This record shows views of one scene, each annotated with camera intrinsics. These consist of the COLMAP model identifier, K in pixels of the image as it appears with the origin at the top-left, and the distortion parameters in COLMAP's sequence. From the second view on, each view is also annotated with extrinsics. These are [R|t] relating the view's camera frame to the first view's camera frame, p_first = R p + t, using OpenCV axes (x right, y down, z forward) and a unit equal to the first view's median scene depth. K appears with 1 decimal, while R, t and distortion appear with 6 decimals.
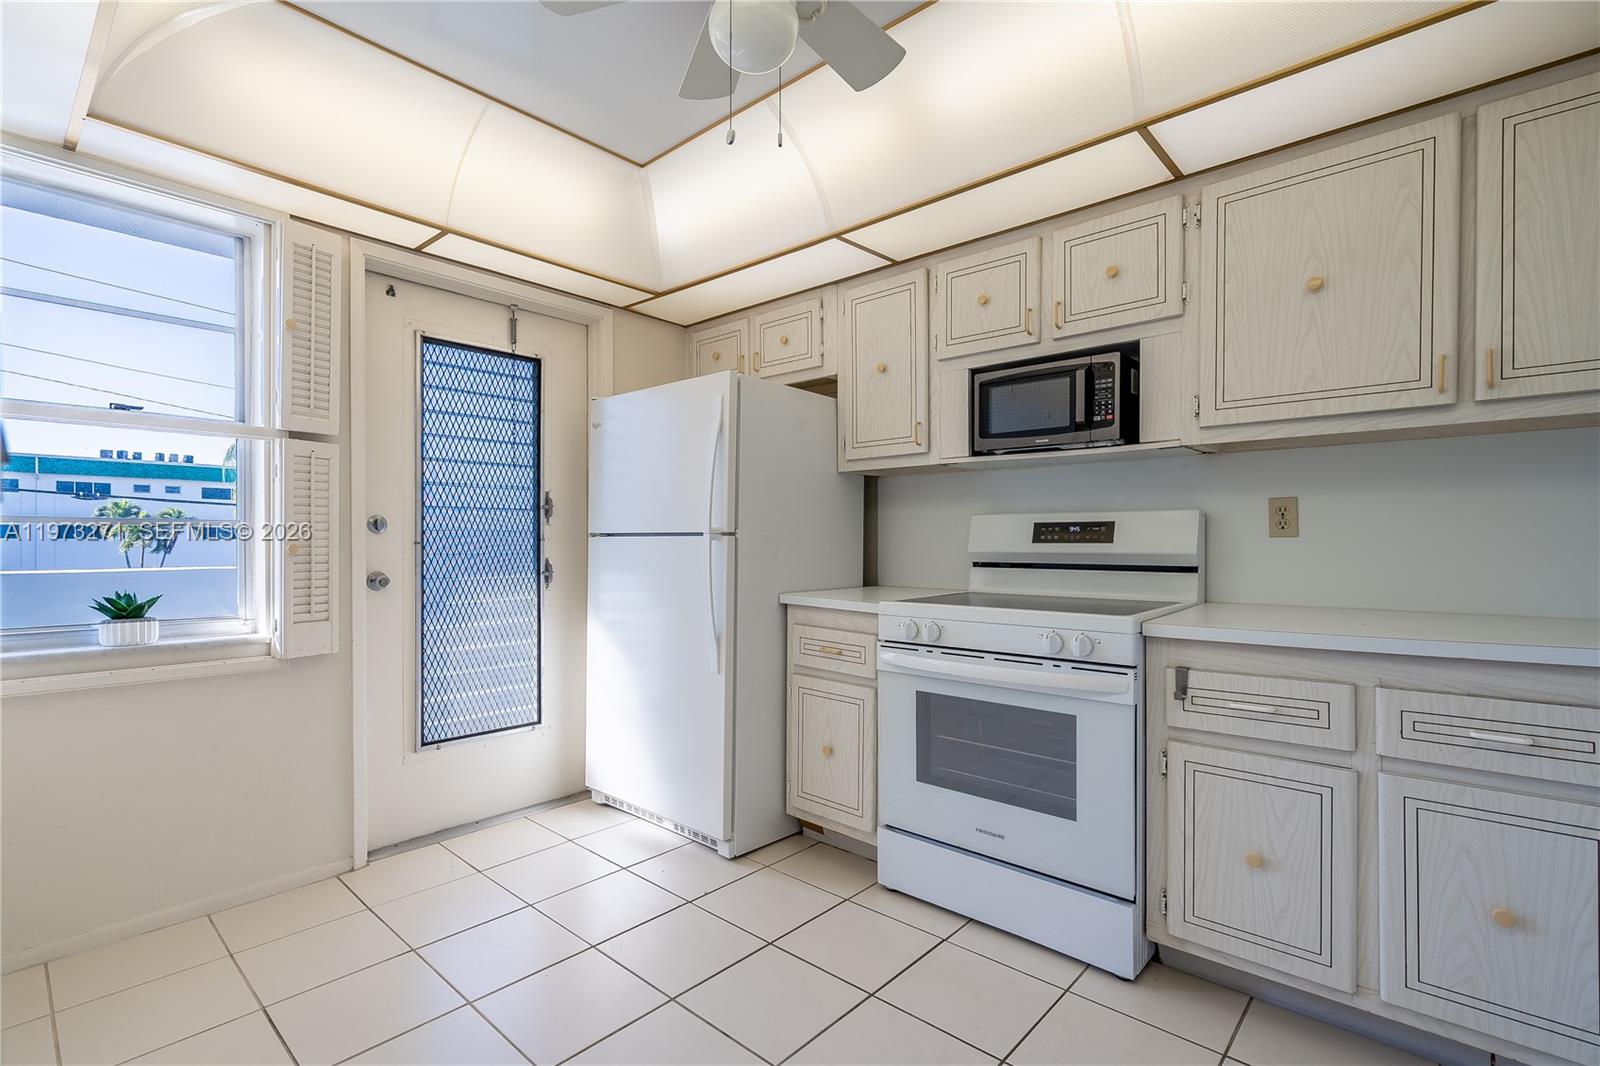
lens RADIAL K [[751.7, 0, 770.3], [0, 751.7, 545.4], [0, 0, 1]] dist [-0.004514, 0.001968]
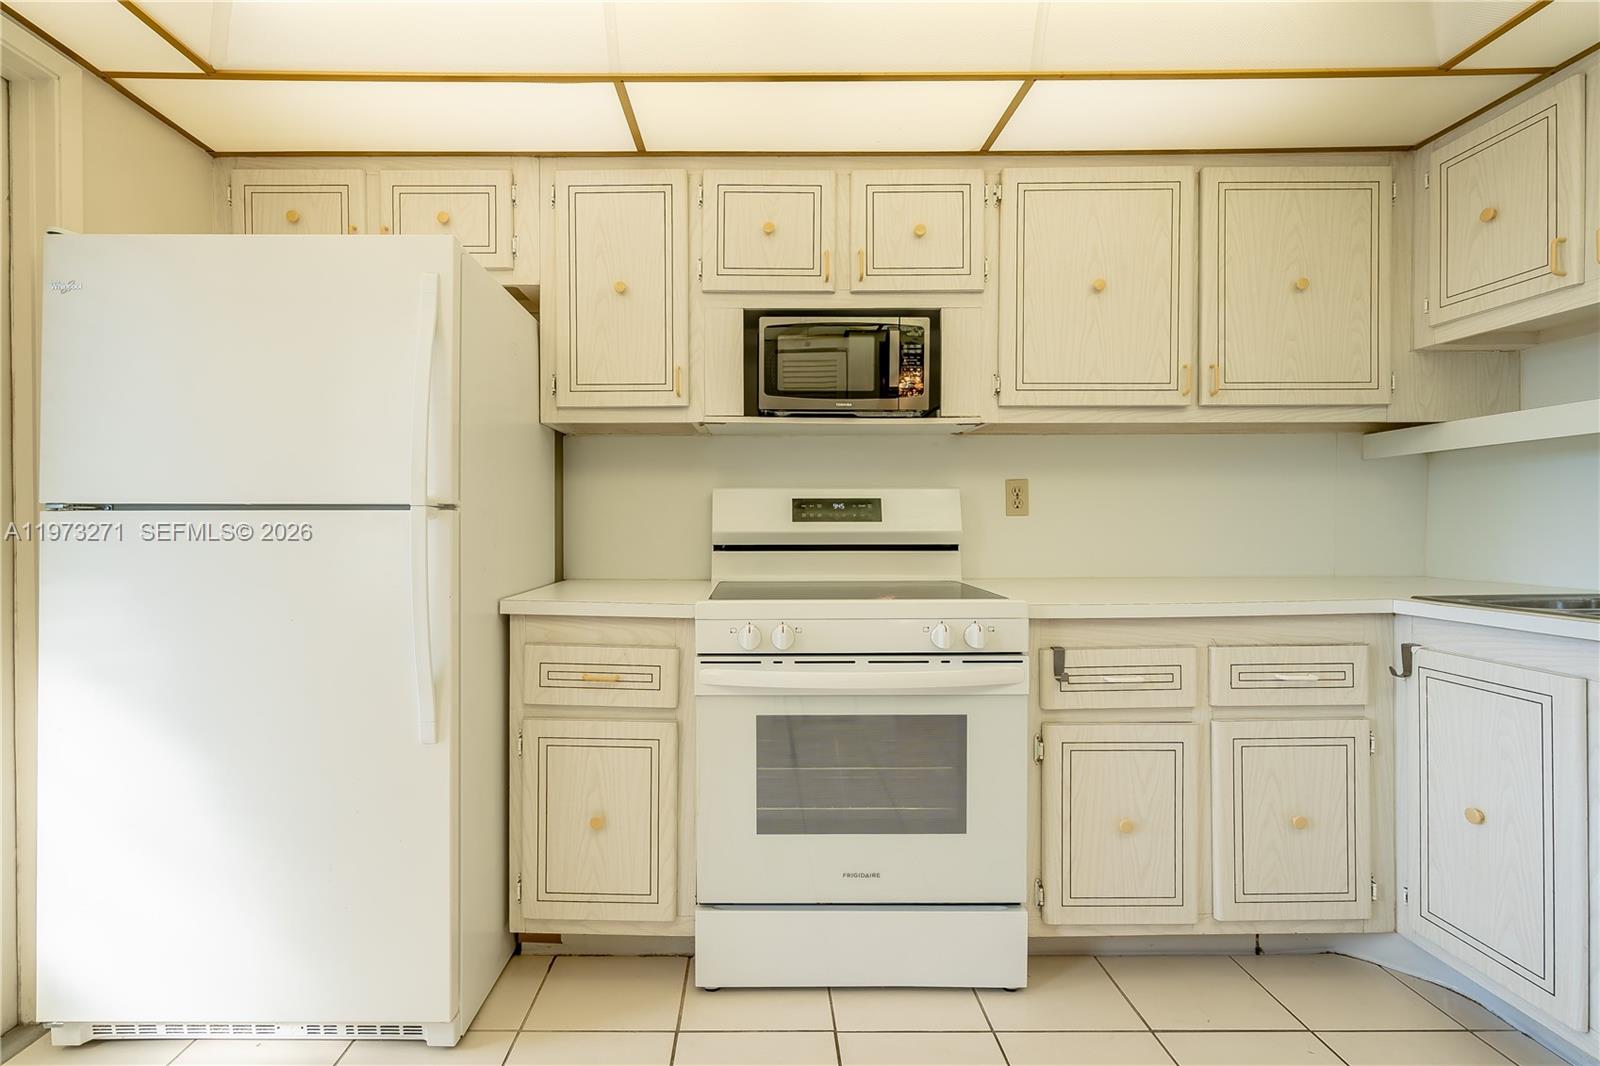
lens RADIAL K [[751.7, 0, 763.0], [0, 751.7, 526.6], [0, 0, 1]] dist [-0.004514, 0.001968]
pose [[0.727170, -0.005864, 0.686433, -0.330282], [0.006097, 0.999979, 0.002084, 0.000602], [-0.686431, 0.002670, 0.727190, 0.454607]]
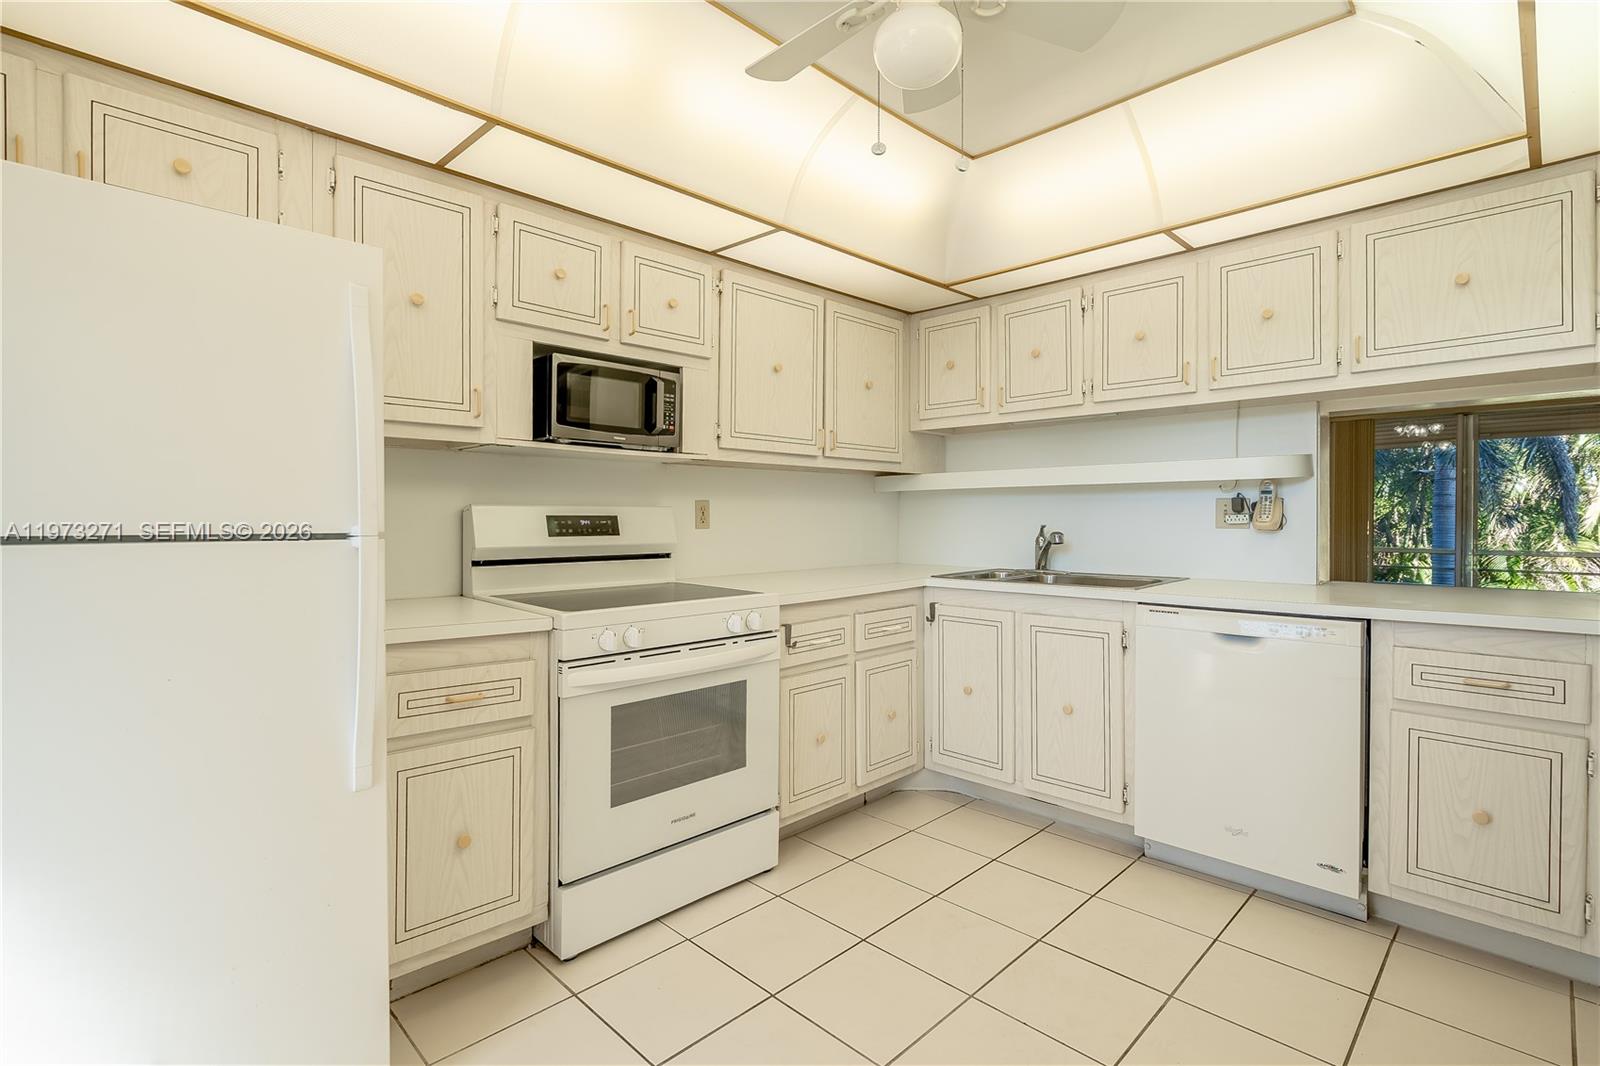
lens RADIAL K [[751.7, 0, 796.6], [0, 751.7, 521.2], [0, 0, 1]] dist [-0.004514, 0.001968]
pose [[0.031317, -0.006028, 0.999491, -0.707628], [0.004166, 0.999974, 0.005900, -0.032334], [-0.999501, 0.003979, 0.031342, 0.771833]]
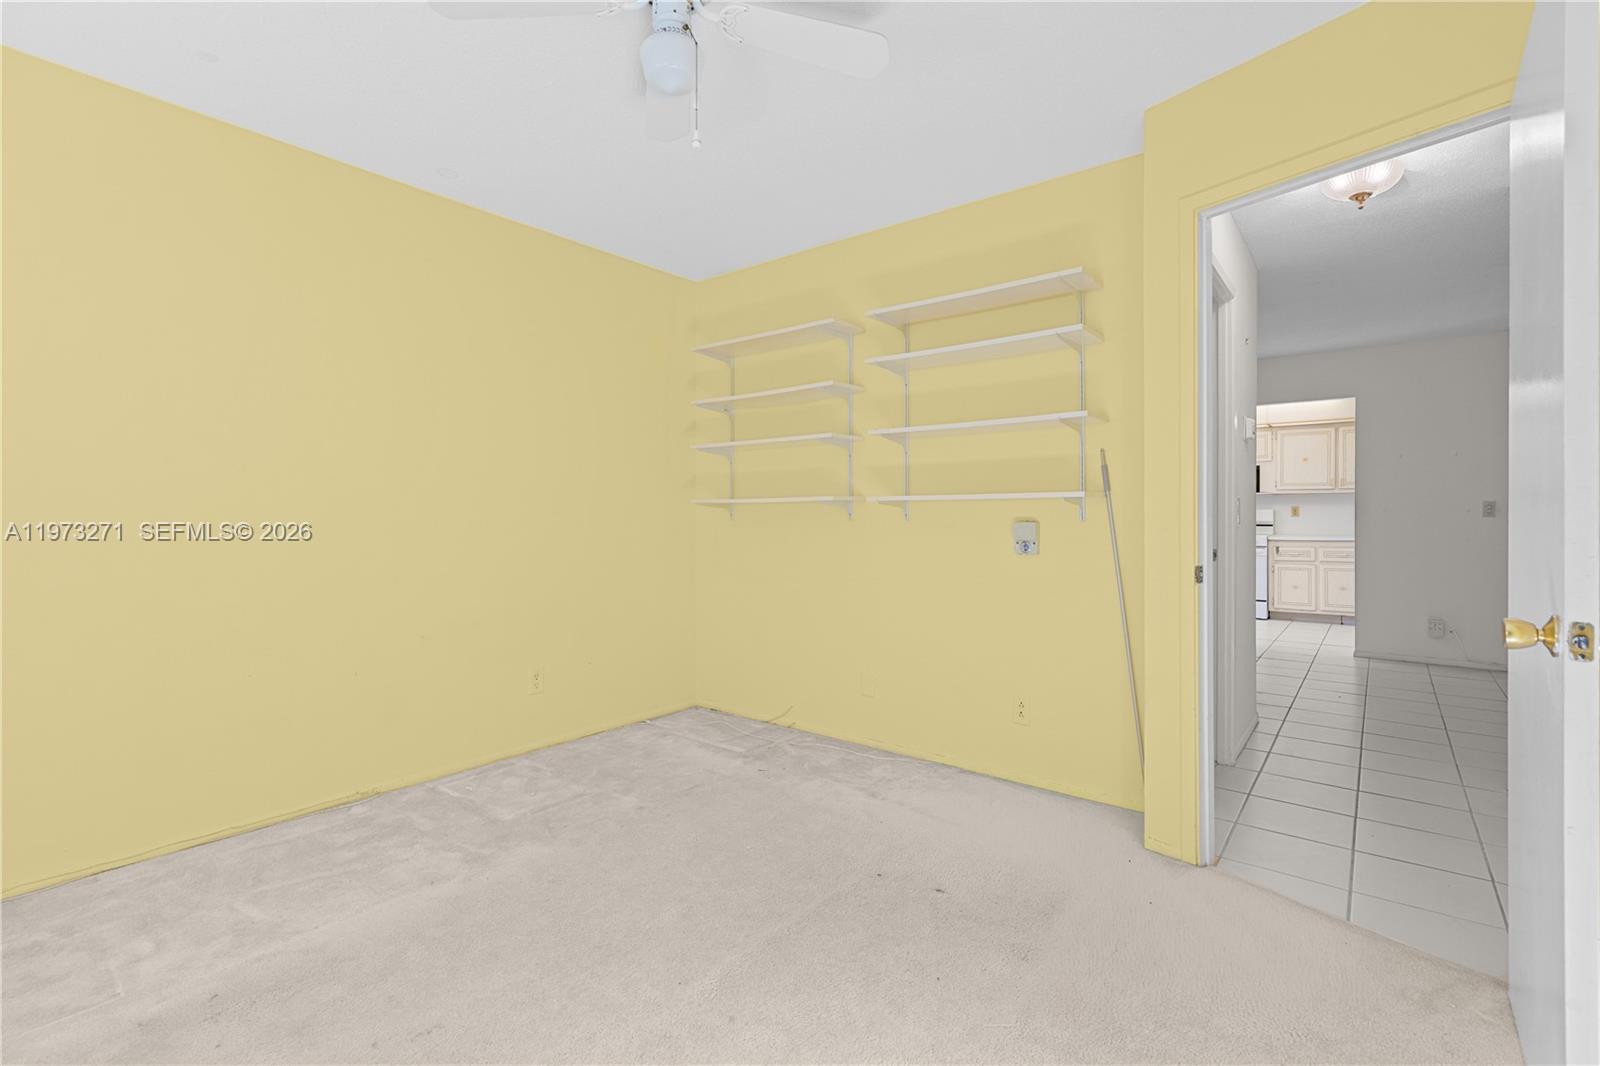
lens RADIAL K [[751.7, 0, 783.8], [0, 751.7, 512.5], [0, 0, 1]] dist [-0.004514, 0.001968]
pose [[0.996414, 0.003992, 0.084516, -2.246605], [-0.003322, 0.999962, -0.008064, 0.006340], [-0.084545, 0.007754, 0.996390, -2.606949]]
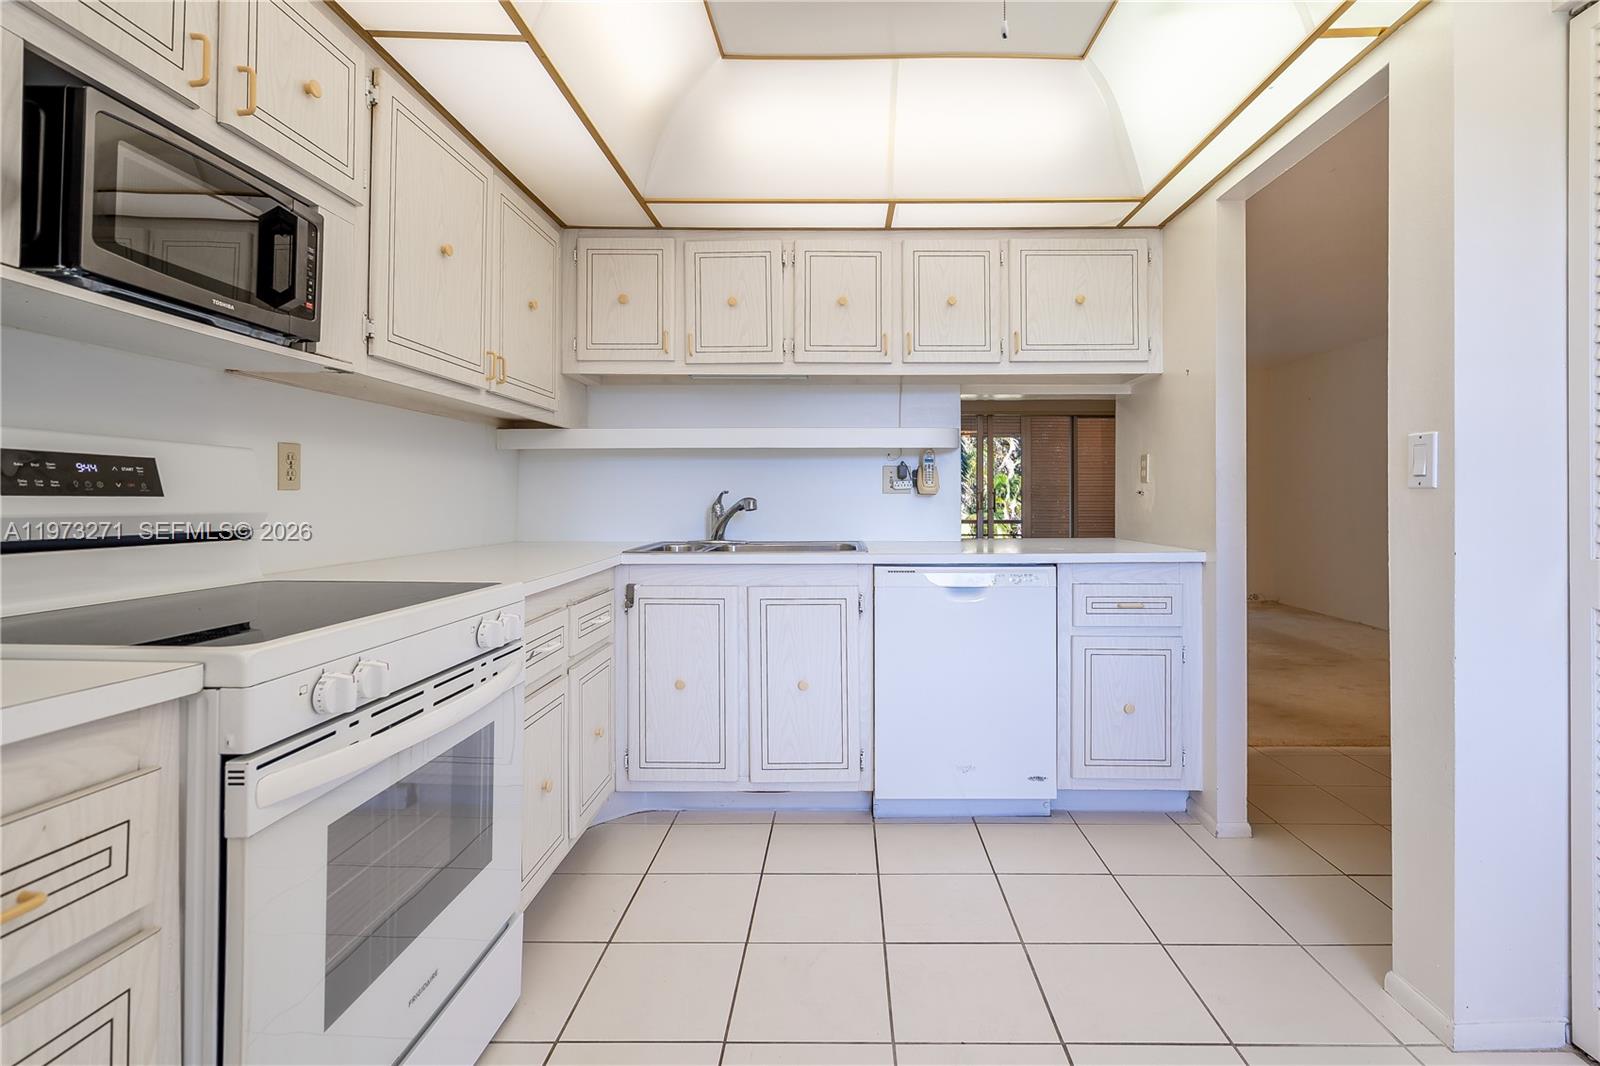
lens RADIAL K [[751.7, 0, 834.1], [0, 751.7, 494.3], [0, 0, 1]] dist [-0.004514, 0.001968]
pose [[-0.680107, 0.005253, 0.733094, -0.345627], [0.002288, 0.999985, -0.005043, -0.000598], [-0.733110, -0.001752, -0.680108, 1.112102]]
